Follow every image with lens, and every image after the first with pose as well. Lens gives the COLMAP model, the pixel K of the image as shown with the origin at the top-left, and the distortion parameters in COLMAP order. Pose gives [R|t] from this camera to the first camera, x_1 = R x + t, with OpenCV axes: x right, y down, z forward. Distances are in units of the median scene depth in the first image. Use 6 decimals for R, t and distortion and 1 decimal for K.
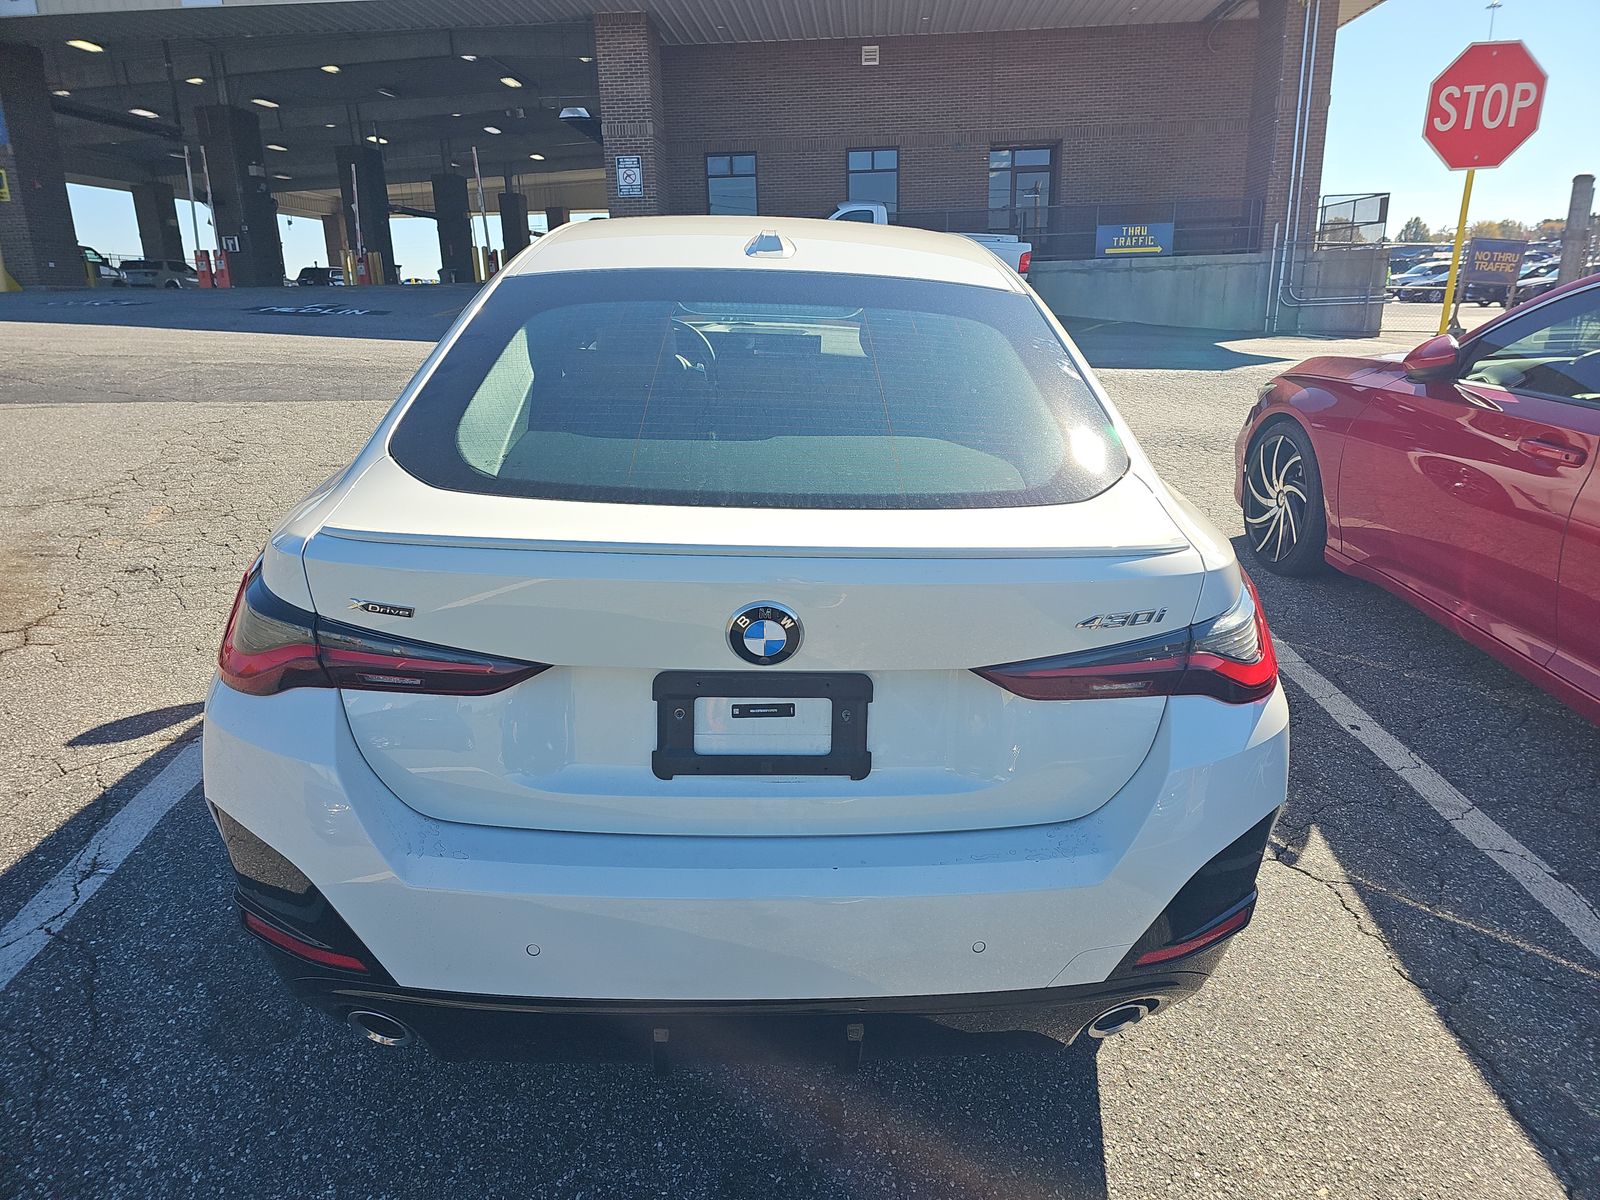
lens RADIAL K [[1081.4, 0, 814.8], [0, 1081.4, 599.8], [0, 0, 1]] dist [0.048178, -0.051706]
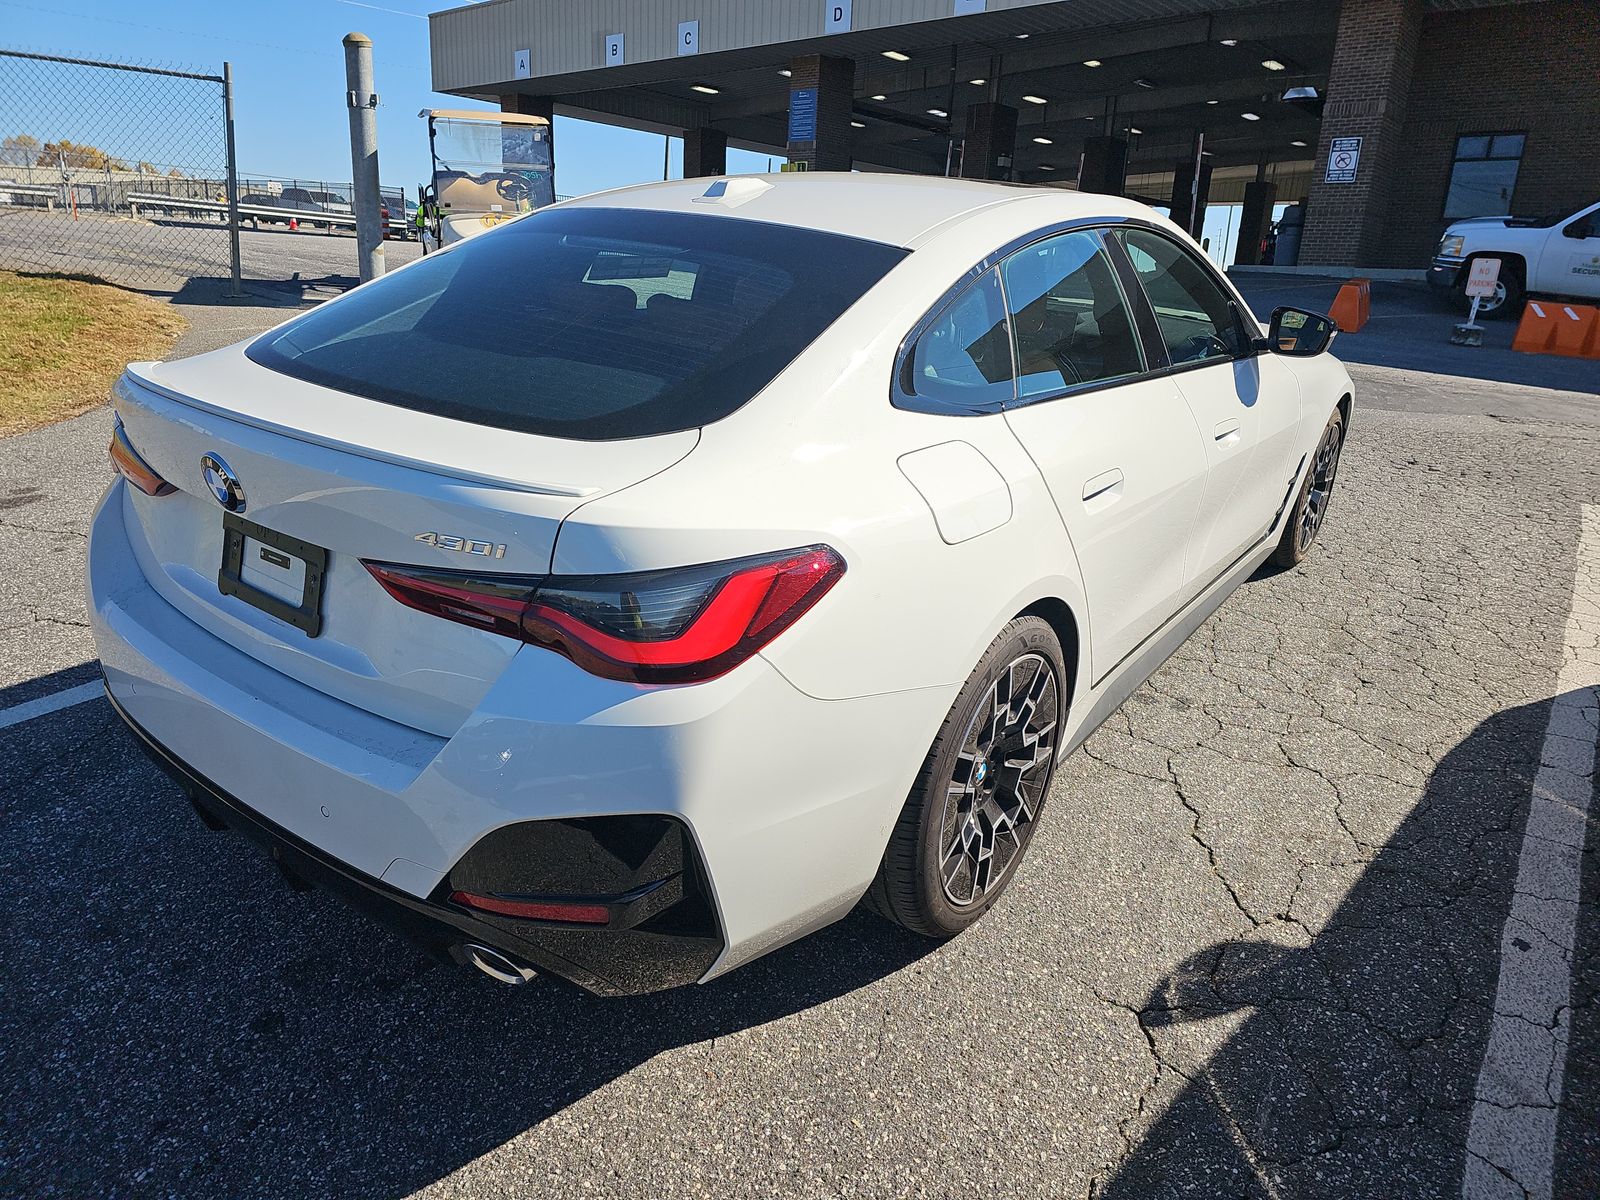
lens RADIAL K [[1081.4, 0, 814.8], [0, 1081.4, 599.8], [0, 0, 1]] dist [0.048178, -0.051706]
pose [[0.759235, 0.235987, -0.606524, 0.133639], [-0.233835, 0.968627, 0.084163, -0.010905], [0.607357, 0.077927, 0.790598, 0.048828]]
